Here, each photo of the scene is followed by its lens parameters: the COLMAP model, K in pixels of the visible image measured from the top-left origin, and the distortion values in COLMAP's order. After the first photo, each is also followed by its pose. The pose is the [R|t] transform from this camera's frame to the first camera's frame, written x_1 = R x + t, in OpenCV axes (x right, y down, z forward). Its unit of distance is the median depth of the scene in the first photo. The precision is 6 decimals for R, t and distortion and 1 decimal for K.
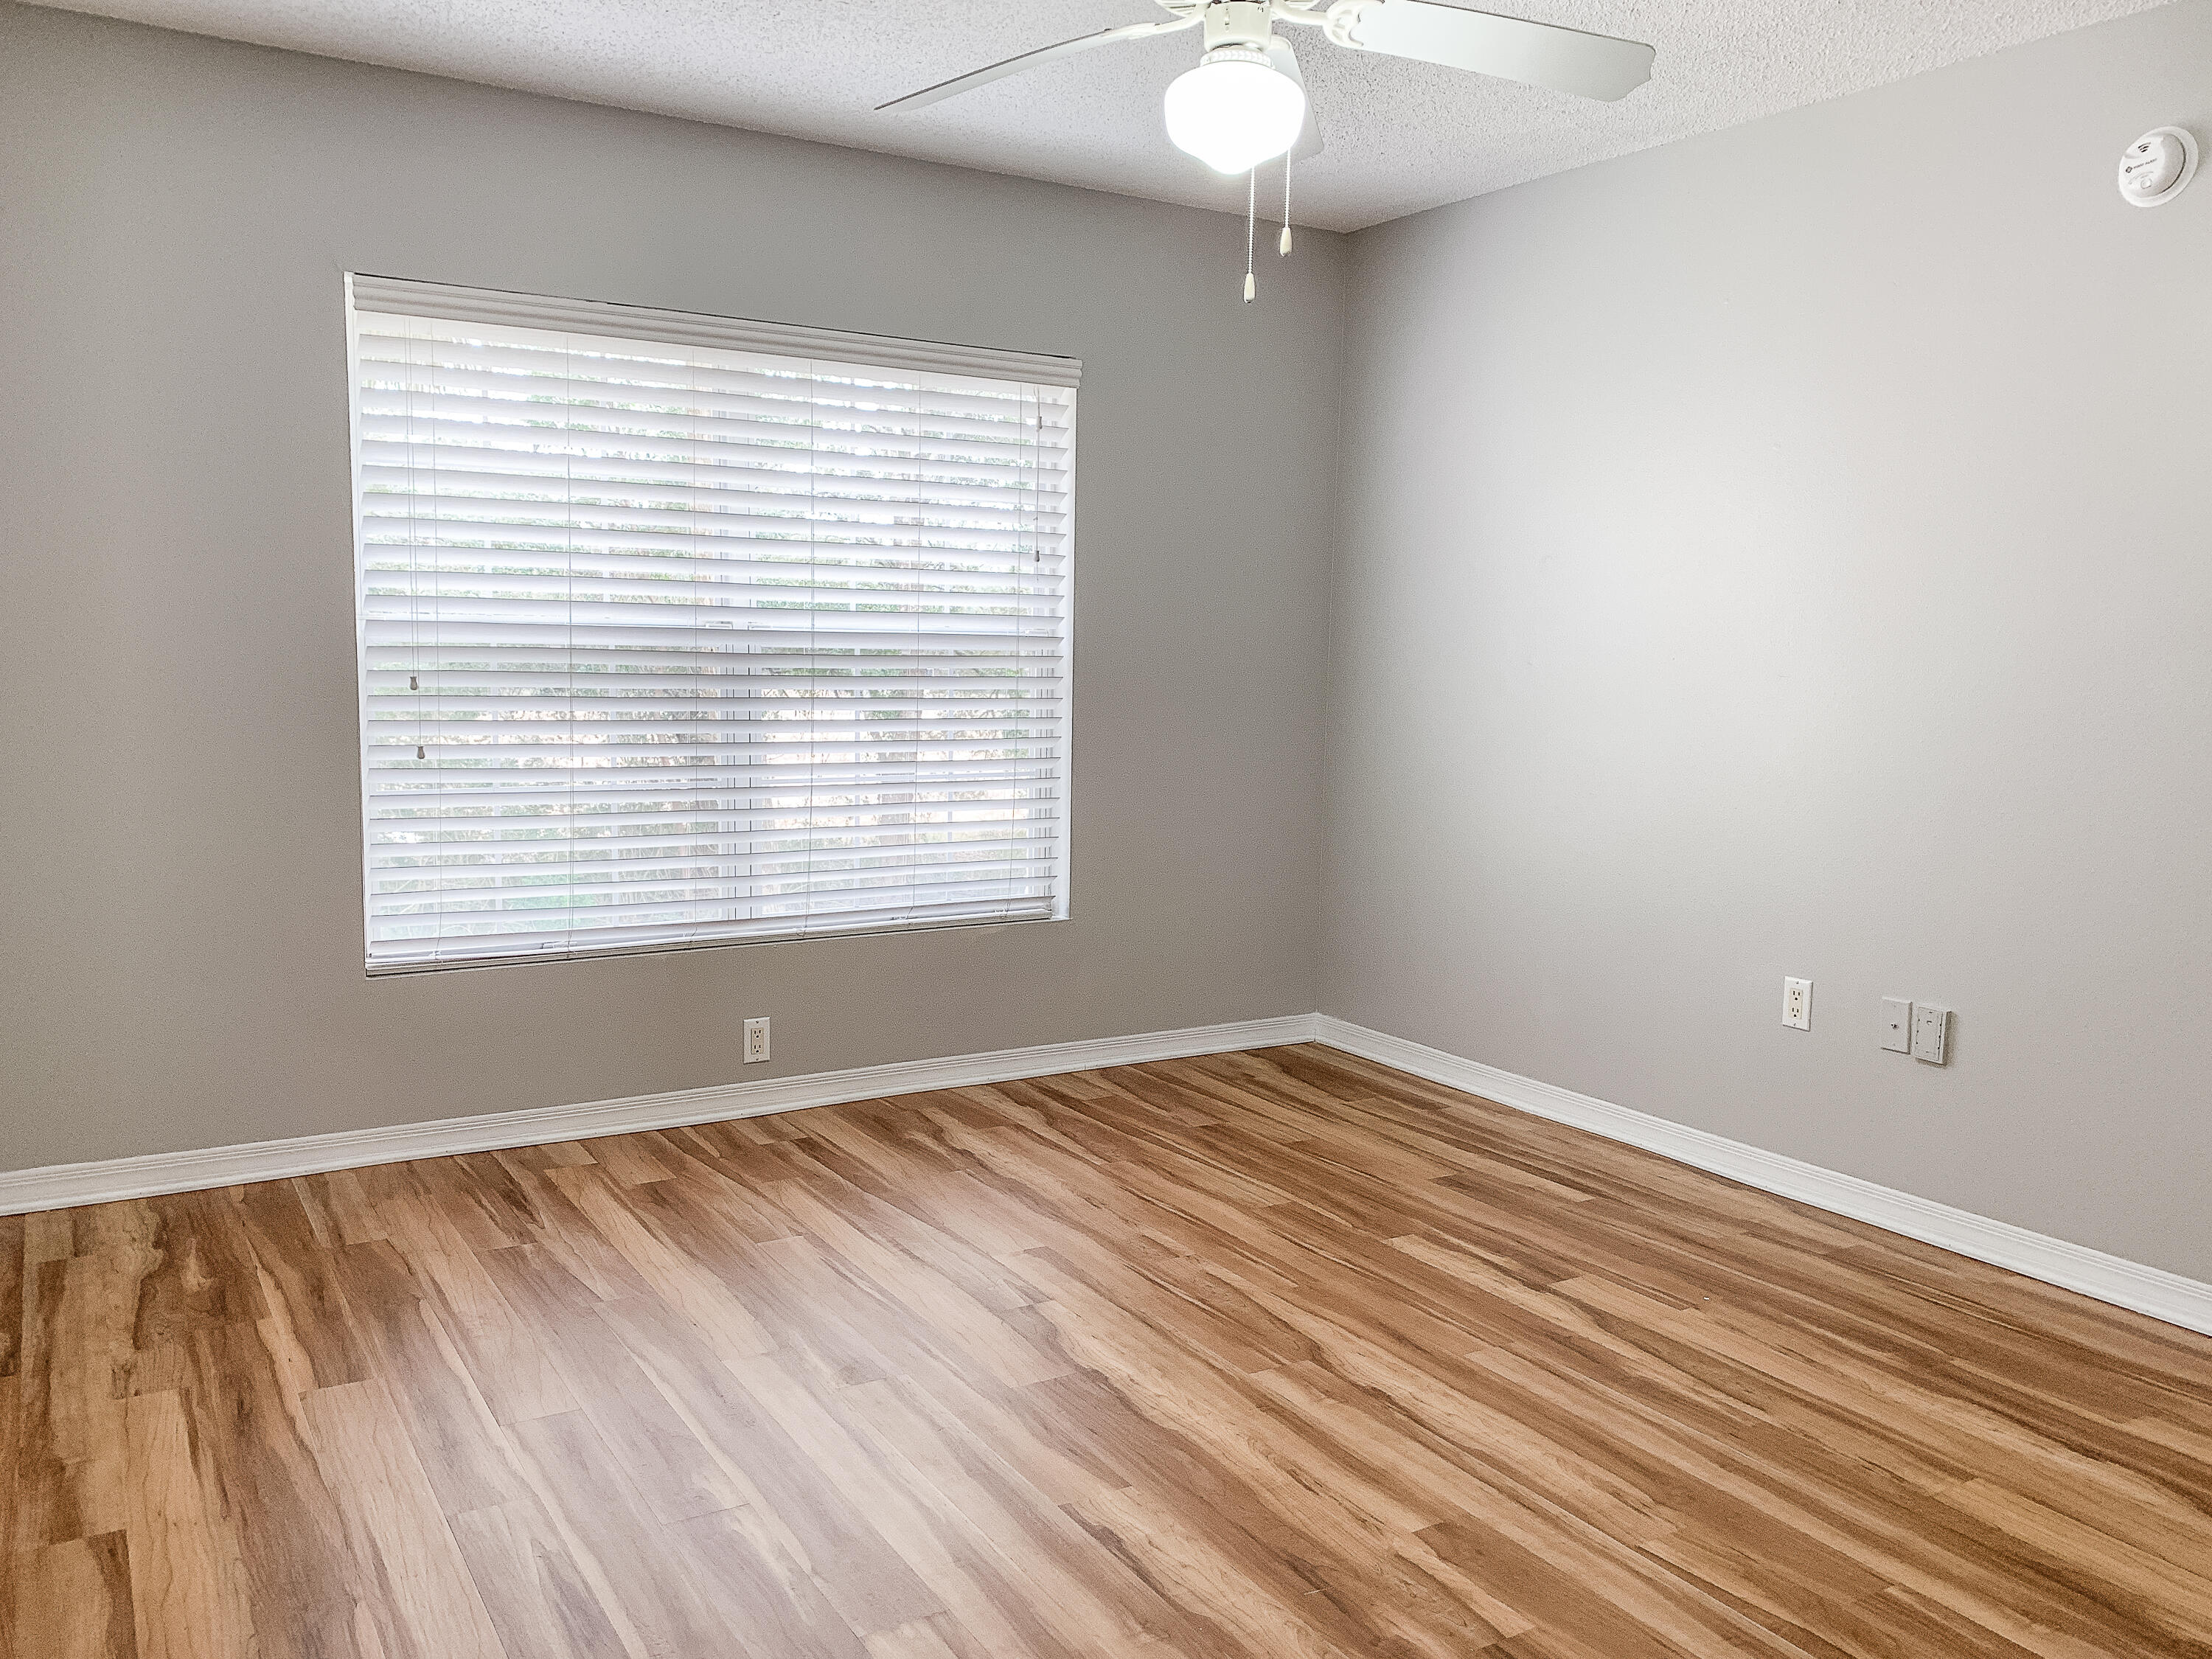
lens RADIAL K [[1718.9, 0, 1115.1], [0, 1718.9, 820.7], [0, 0, 1]] dist [0.080088, -0.131622]
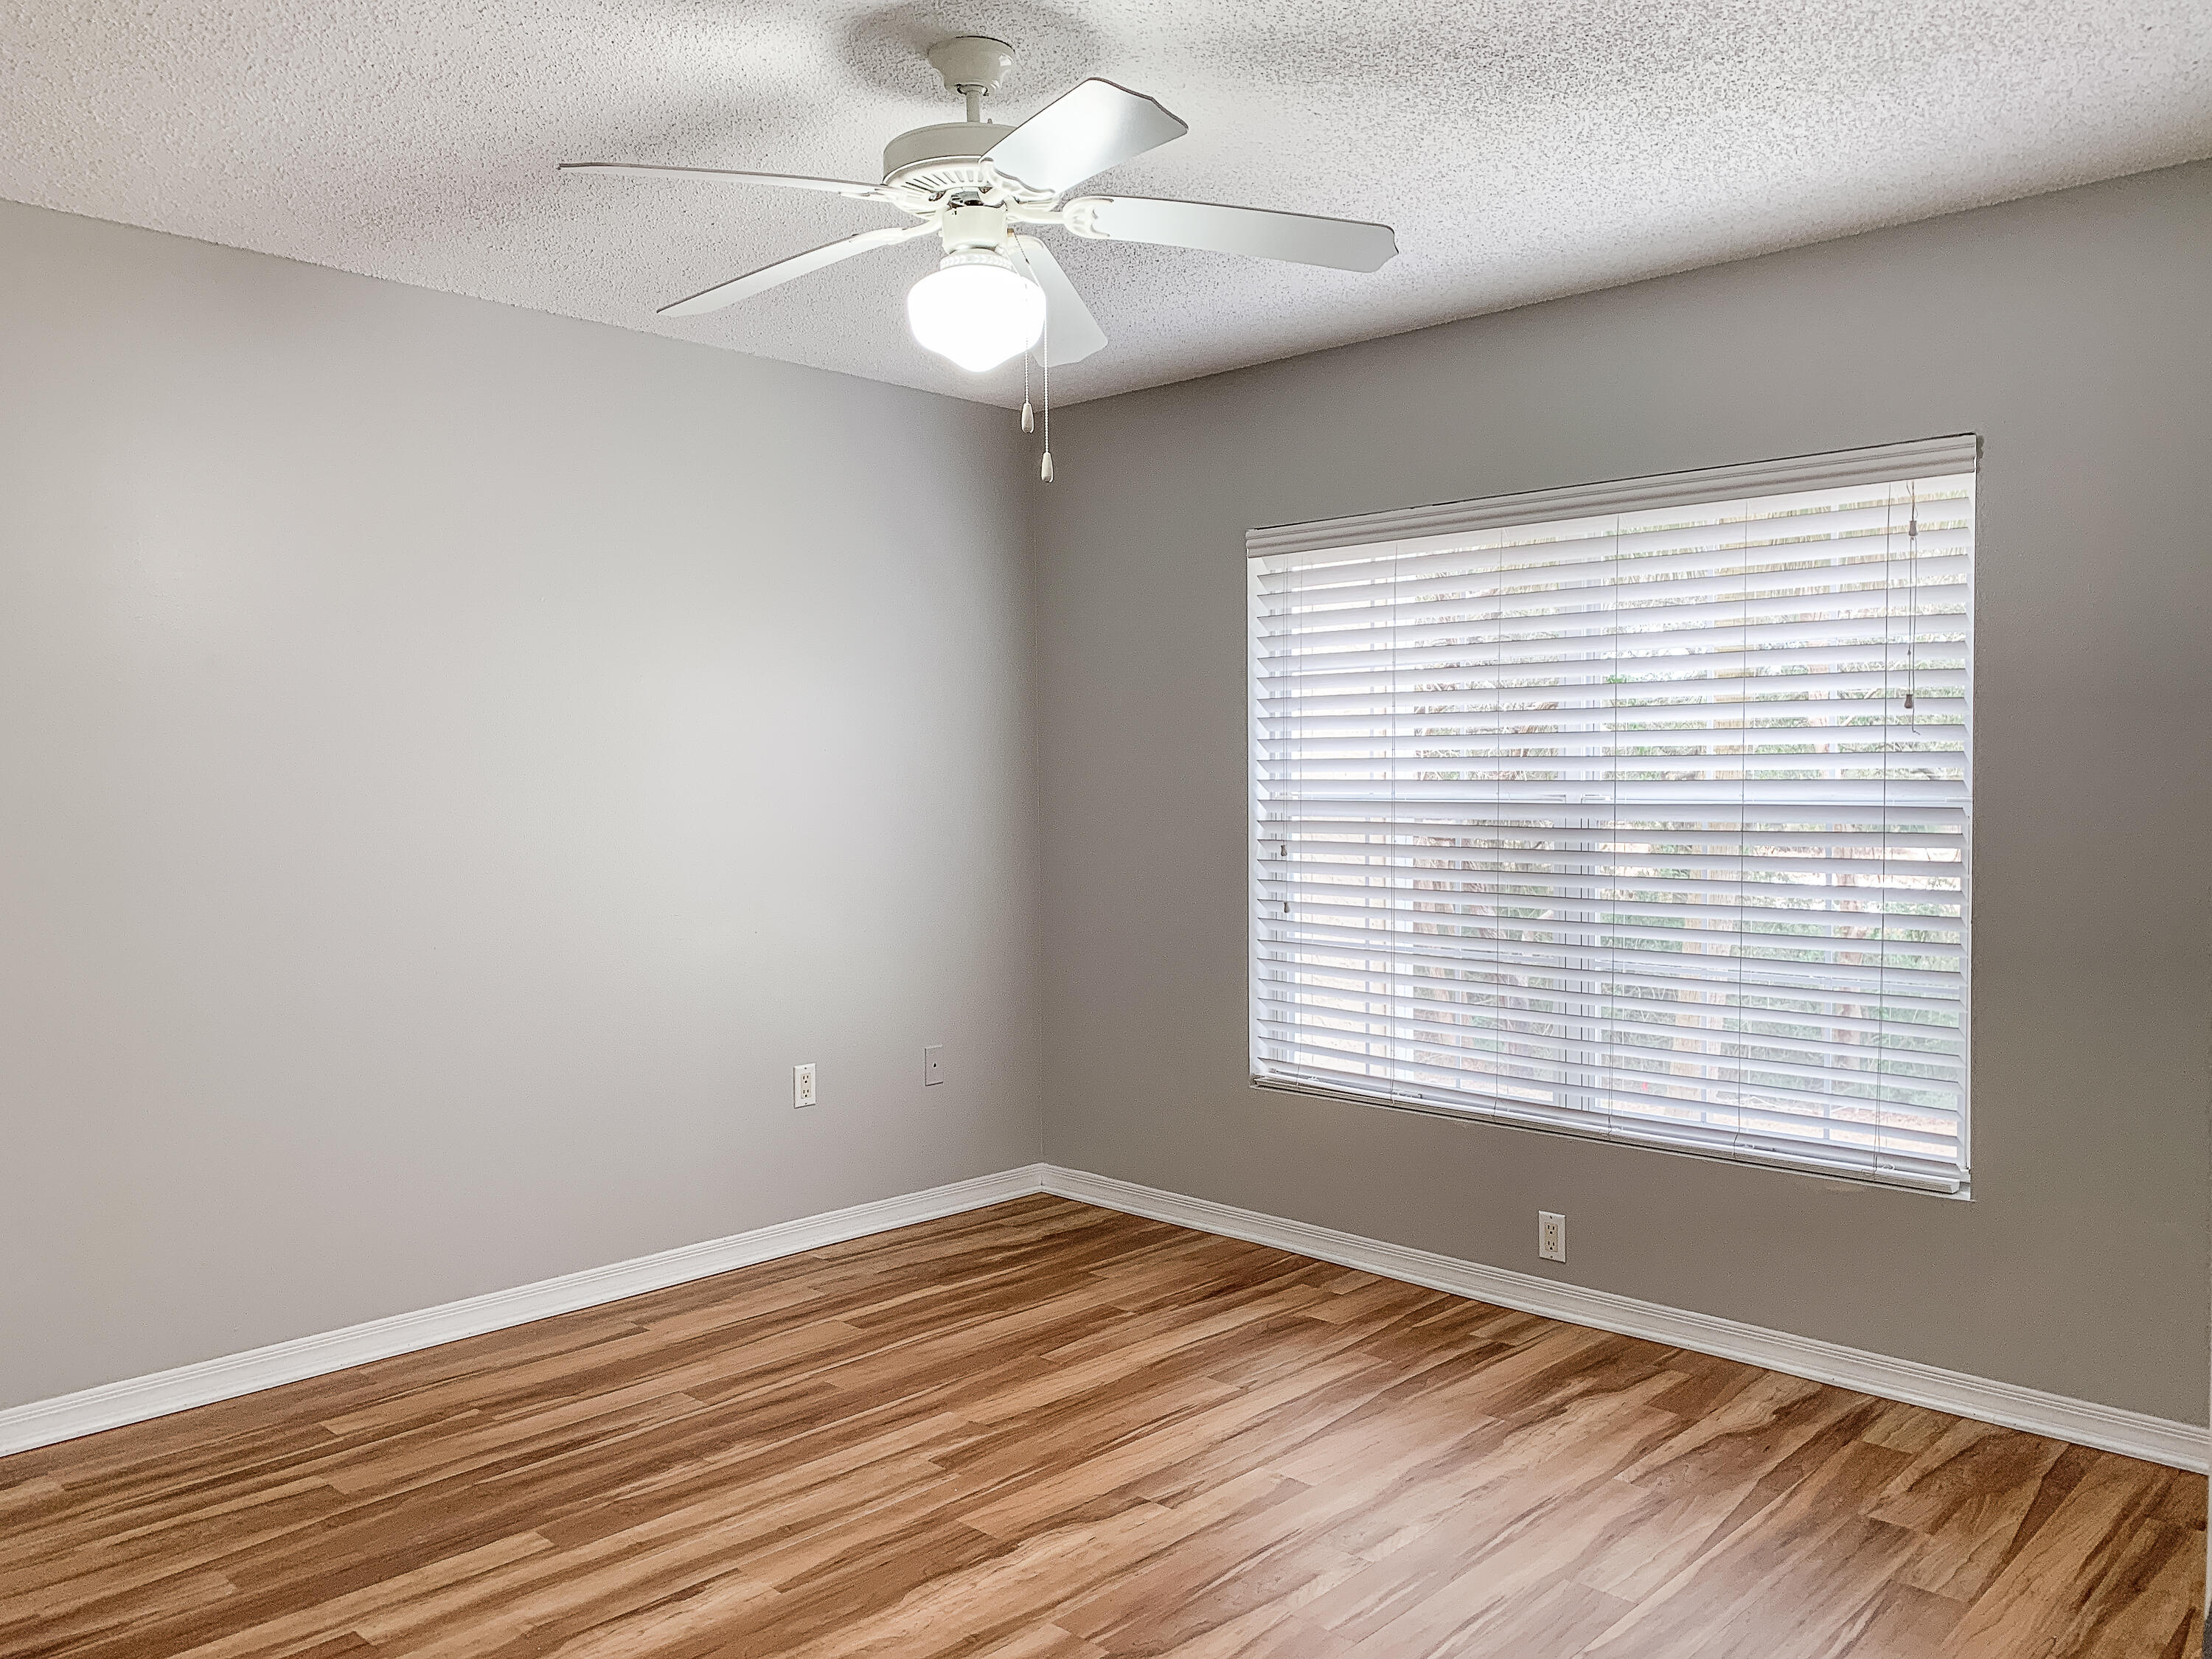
lens RADIAL K [[1718.9, 0, 1115.1], [0, 1718.9, 820.7], [0, 0, 1]] dist [0.080088, -0.131622]
pose [[0.251362, 0.005089, -0.967880, 0.731613], [-0.095668, 0.995220, -0.019612, -0.064741], [0.963154, 0.097525, 0.250647, 0.578690]]
